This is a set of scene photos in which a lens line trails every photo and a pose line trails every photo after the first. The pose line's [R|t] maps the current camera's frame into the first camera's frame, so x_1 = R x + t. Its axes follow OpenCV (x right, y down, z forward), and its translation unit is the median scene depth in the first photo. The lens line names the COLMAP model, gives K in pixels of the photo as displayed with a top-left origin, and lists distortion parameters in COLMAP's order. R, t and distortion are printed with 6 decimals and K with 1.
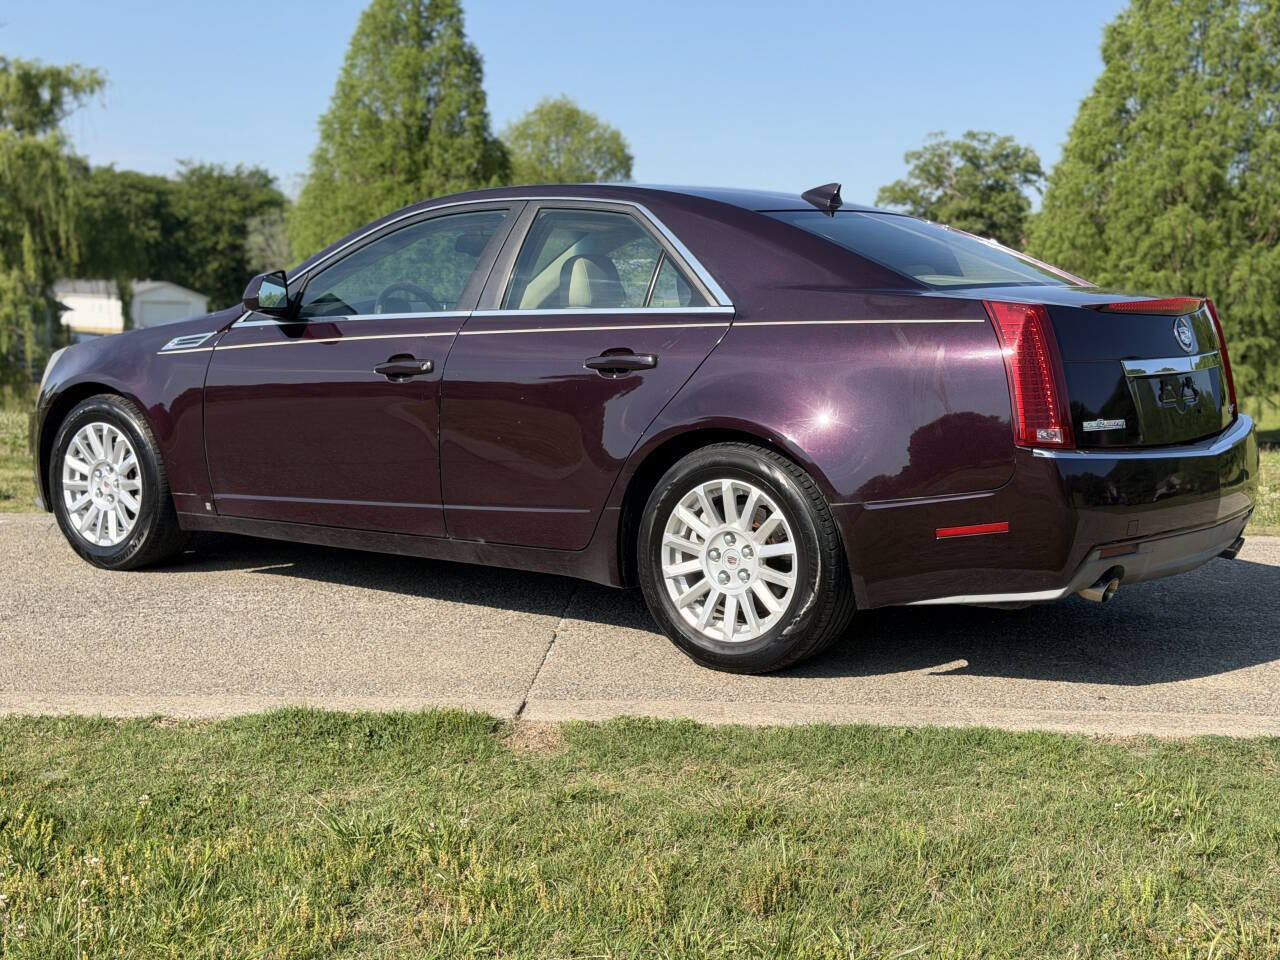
lens RADIAL K [[1794.9, 0, 642.3], [0, 1794.9, 490.4], [0, 0, 1]] dist [0.129892, 0.000000]
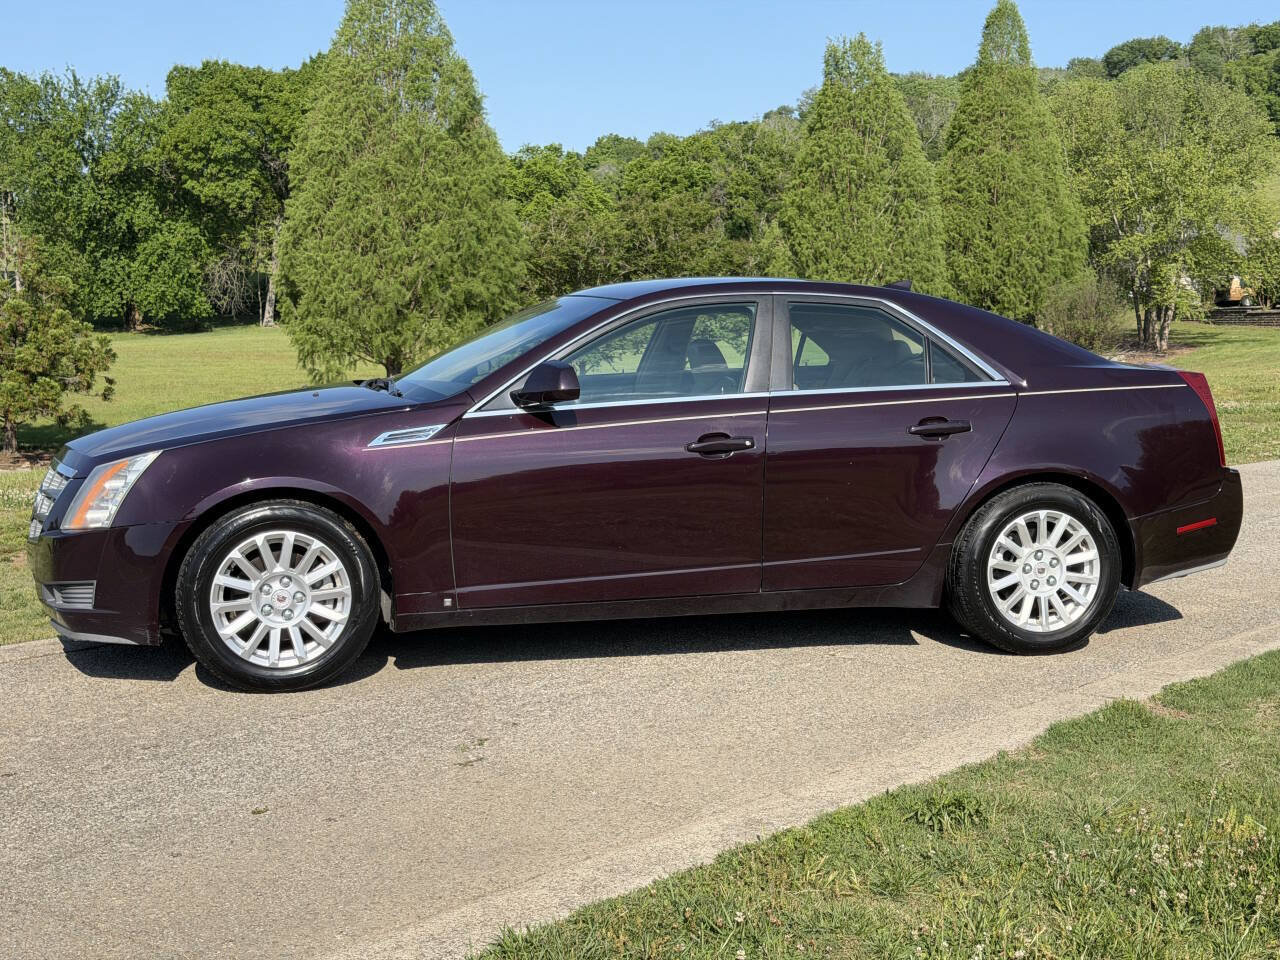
lens RADIAL K [[1794.9, 0, 638.0], [0, 1794.9, 480.0], [0, 0, 1]] dist [0.129892, 0.000000]
pose [[0.614154, -0.086213, 0.784463, -0.983449], [0.092758, 0.995011, 0.036733, -0.087525], [-0.783716, 0.050206, 0.619087, 0.334350]]
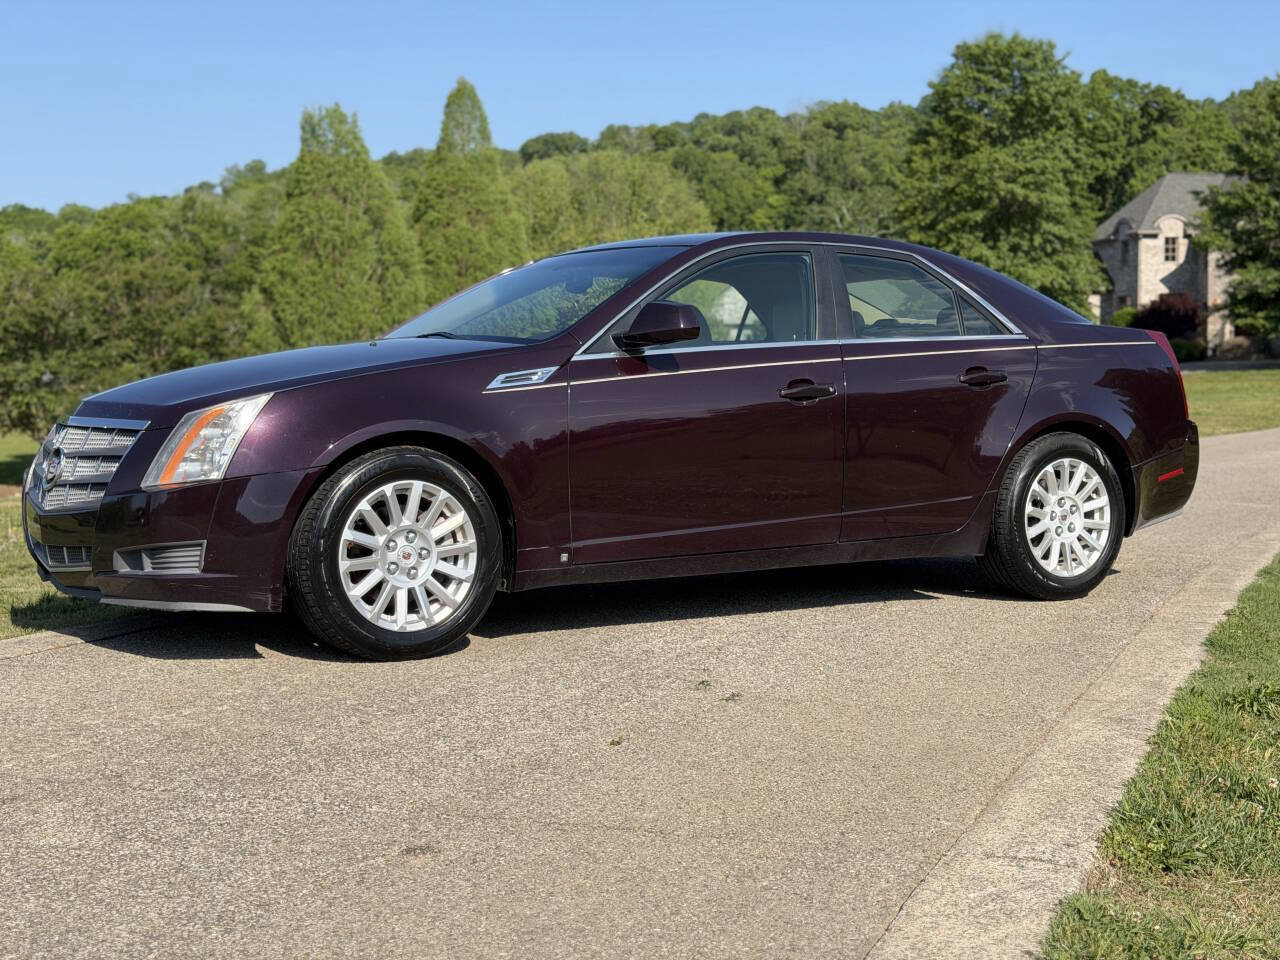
lens RADIAL K [[1794.9, 0, 631.3], [0, 1794.9, 483.1], [0, 0, 1]] dist [0.129892, 0.000000]
pose [[0.342031, -0.064269, 0.937488, -1.130871], [0.112810, 0.993251, 0.026935, -0.051506], [-0.932893, 0.096546, 0.346973, 0.689063]]
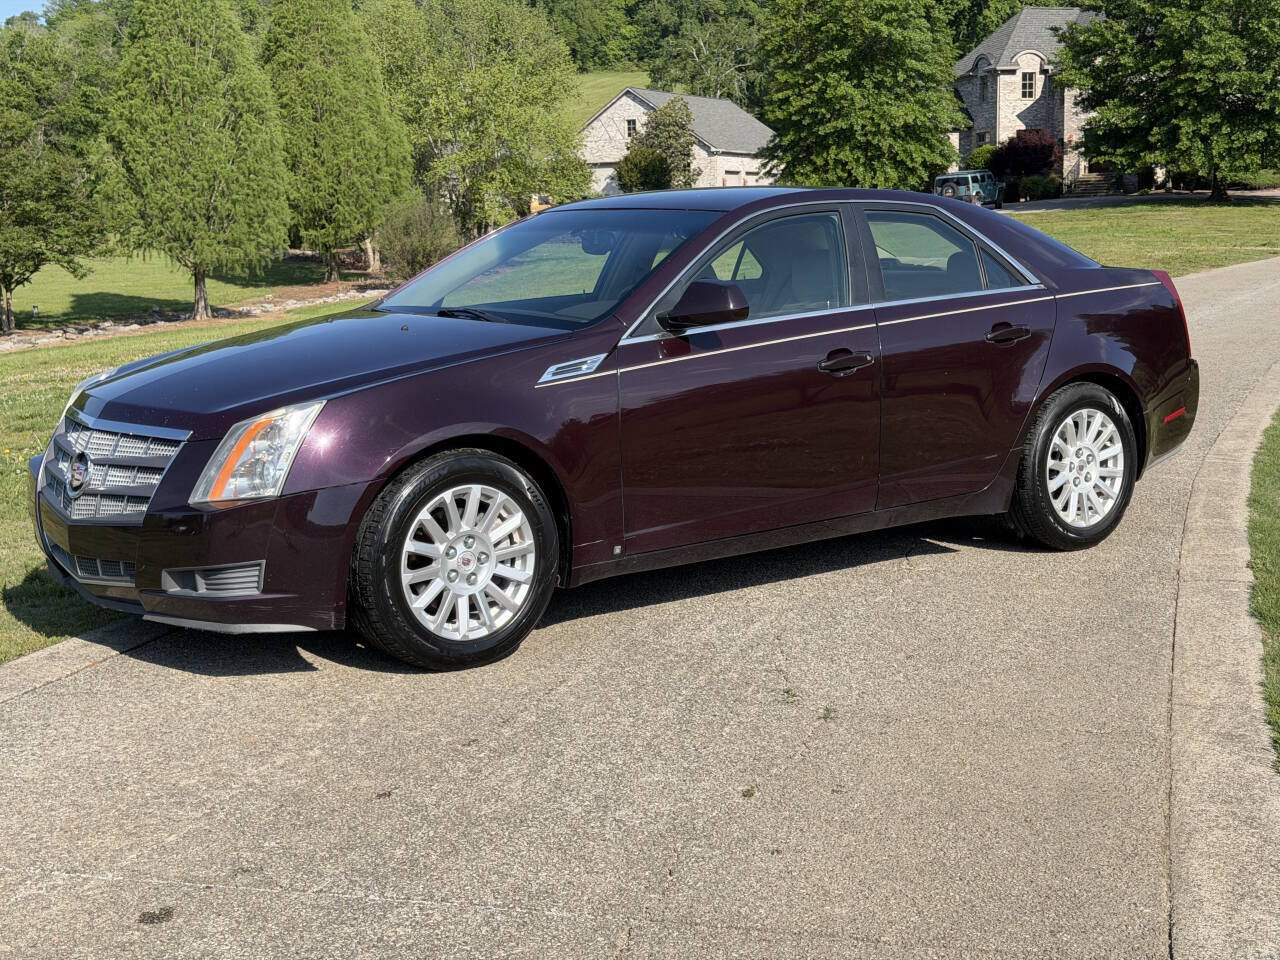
lens RADIAL K [[1794.9, 0, 647.8], [0, 1794.9, 476.2], [0, 0, 1]] dist [0.129892, 0.000000]
pose [[0.256367, -0.153432, 0.954324, -1.128711], [0.130757, 0.983750, 0.123037, -0.140125], [-0.957694, 0.093242, 0.272264, 0.785100]]
